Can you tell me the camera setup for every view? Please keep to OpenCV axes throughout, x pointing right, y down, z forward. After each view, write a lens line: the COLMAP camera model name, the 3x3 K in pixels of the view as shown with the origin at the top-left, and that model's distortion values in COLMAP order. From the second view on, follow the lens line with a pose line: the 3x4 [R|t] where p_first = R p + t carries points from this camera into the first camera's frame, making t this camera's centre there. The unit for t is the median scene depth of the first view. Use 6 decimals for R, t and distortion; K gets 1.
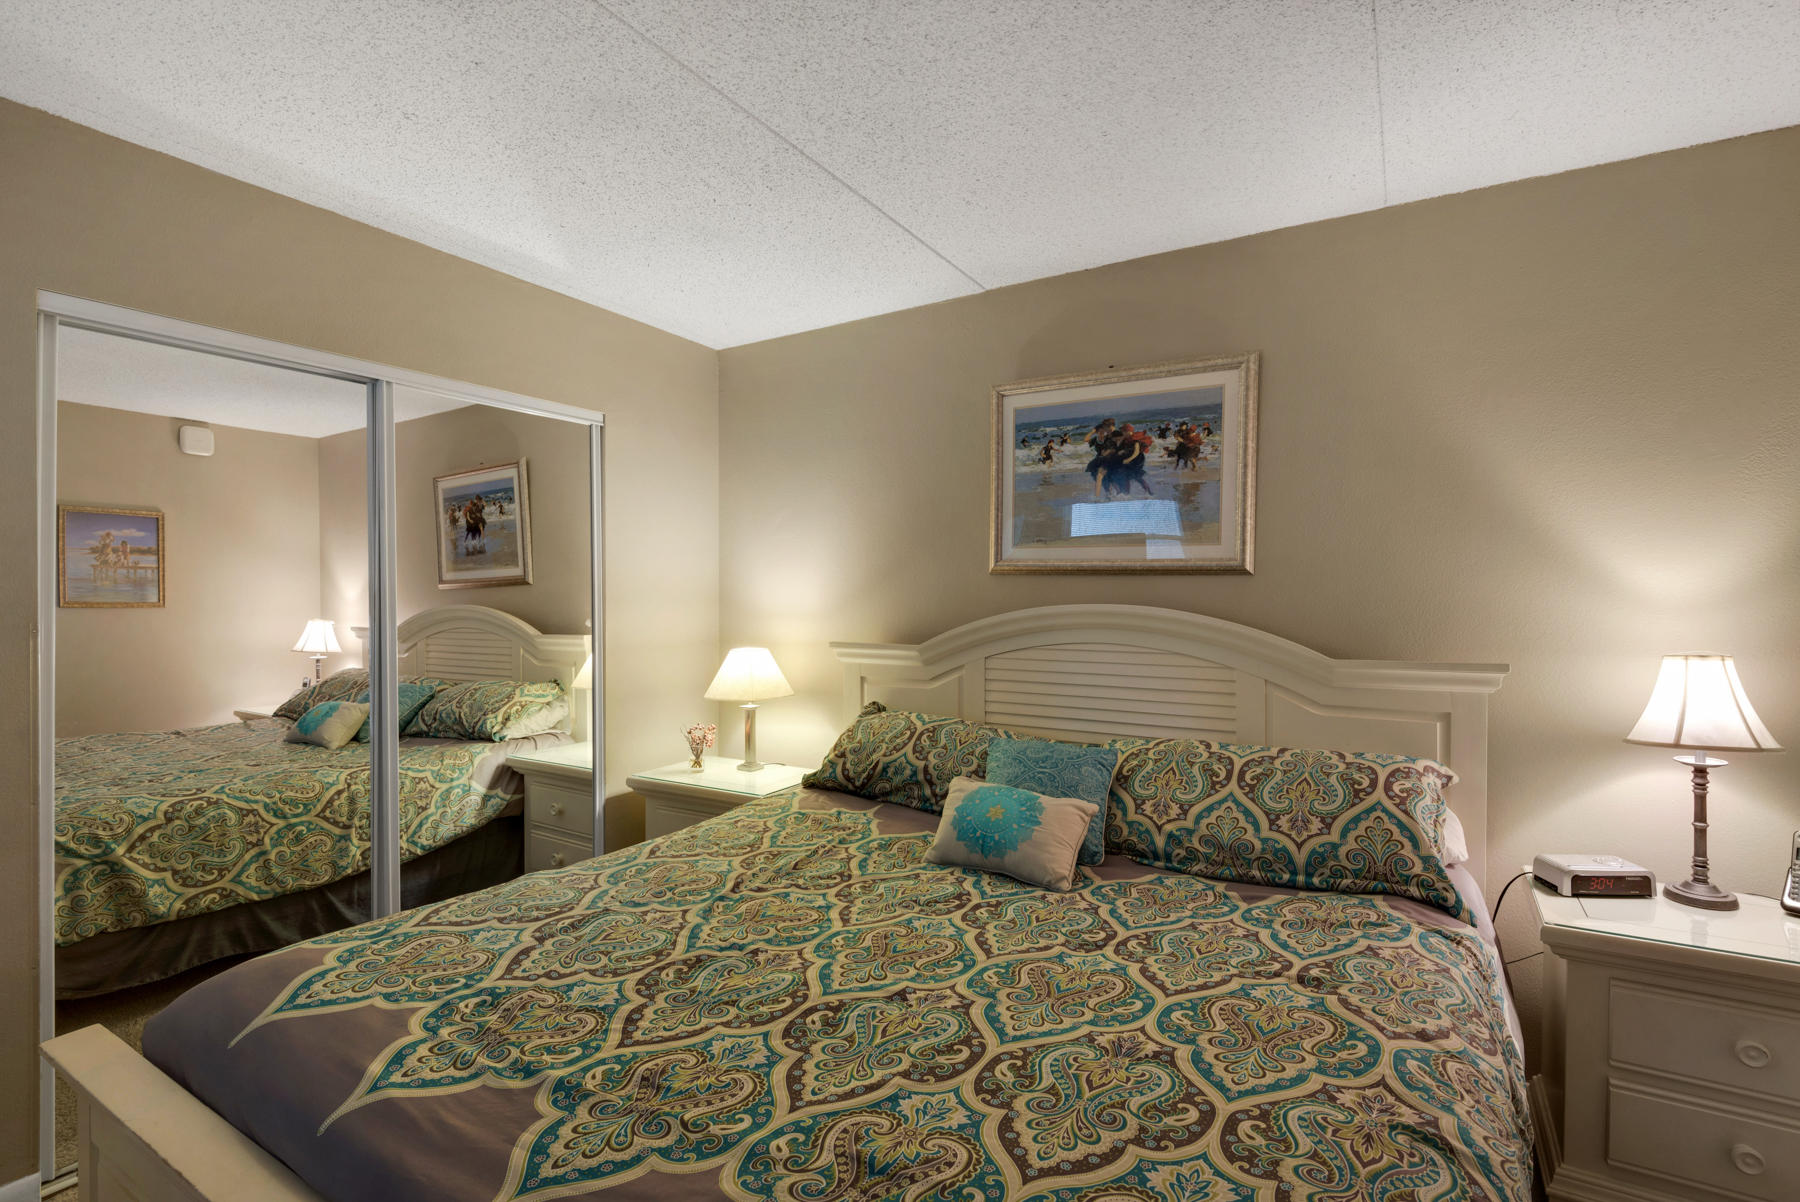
lens RADIAL K [[860.4, 0, 899.4], [0, 860.4, 572.6], [0, 0, 1]] dist [0.013045, -0.012251]
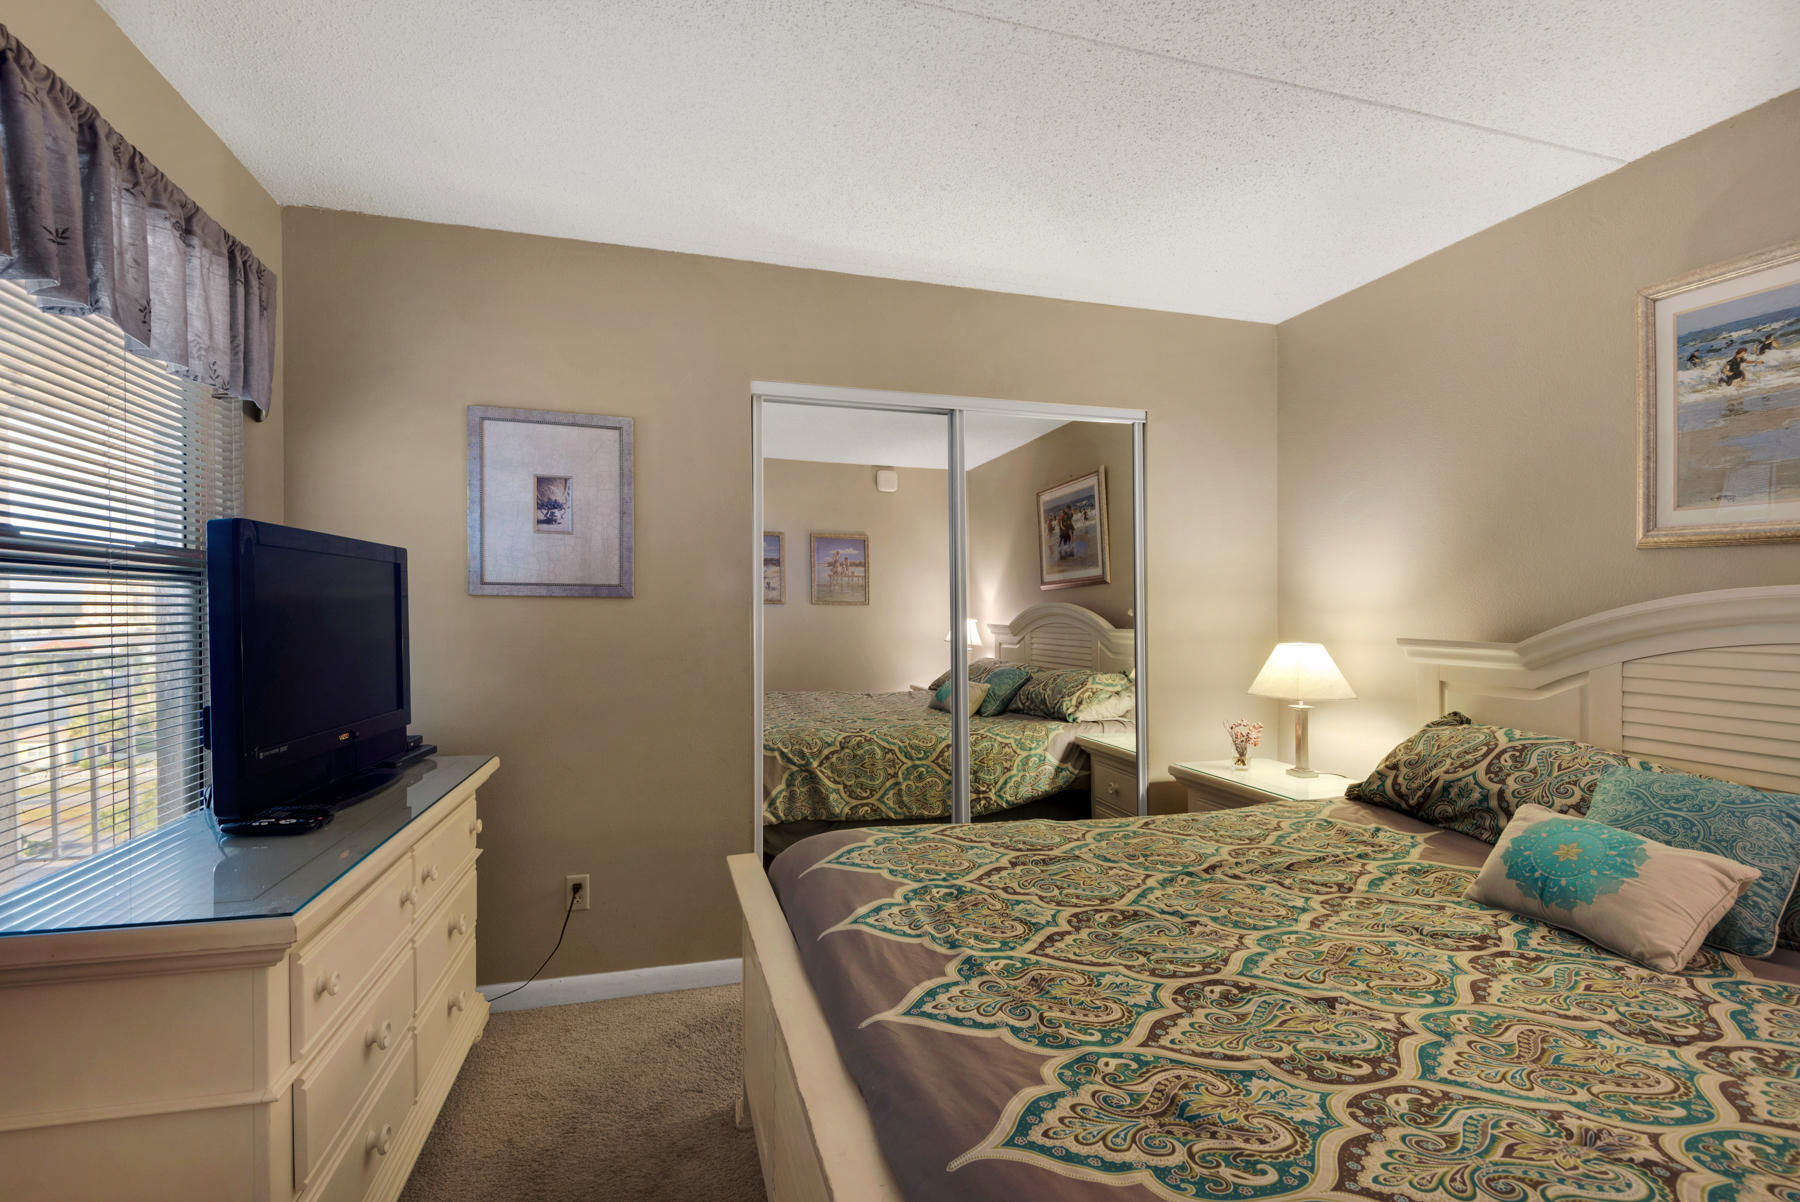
lens RADIAL K [[860.4, 0, 854.4], [0, 860.4, 596.5], [0, 0, 1]] dist [0.013045, -0.012251]
pose [[0.718343, -0.001059, -0.695689, 0.189502], [0.007073, 0.999958, 0.005781, 0.045085], [0.695654, -0.009073, 0.718320, 0.017584]]
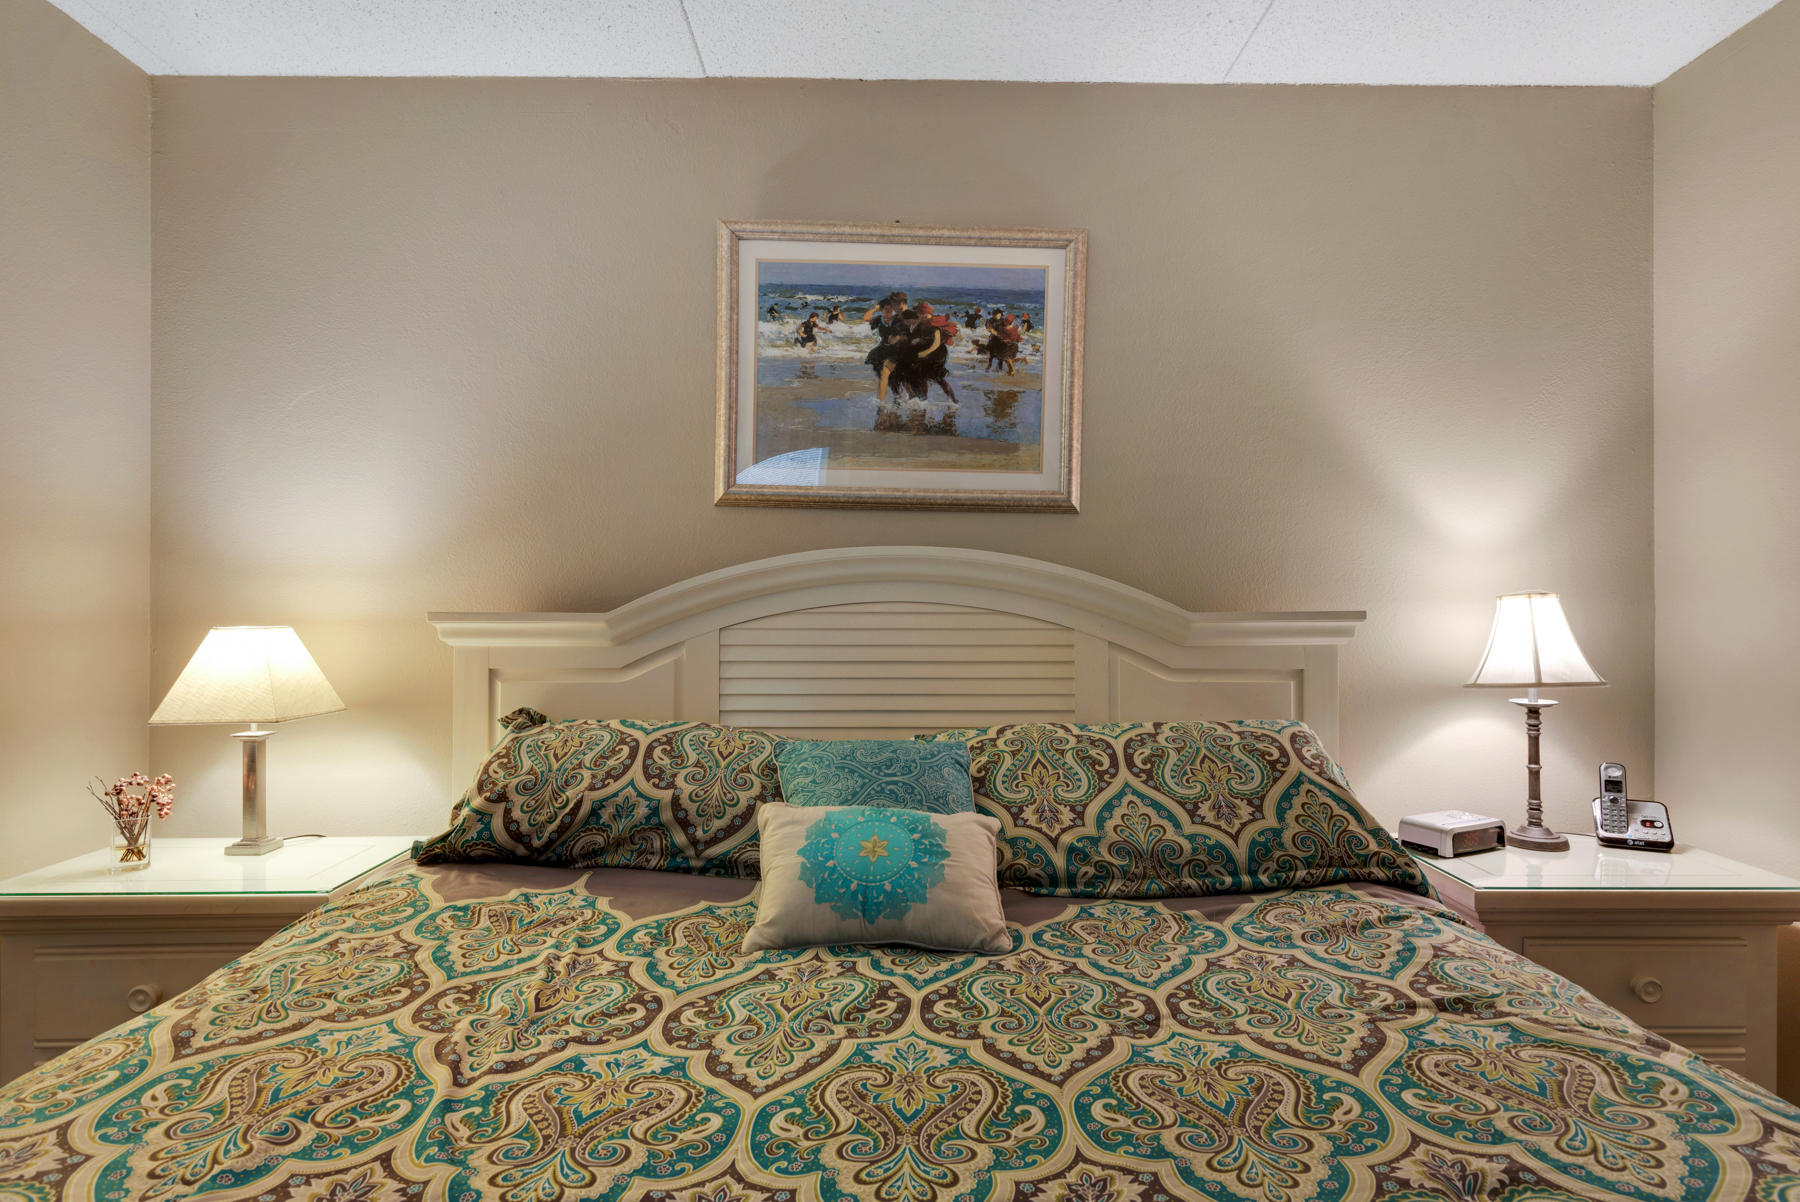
lens RADIAL K [[998.2, 0, 895.2], [0, 998.2, 589.7], [0, 0, 1]] dist [0.028330, -0.012762]
pose [[0.842254, 0.010889, 0.538971, -0.271153], [-0.012849, 0.999917, -0.000122, 0.090690], [-0.538928, -0.006822, 0.842324, 0.381332]]
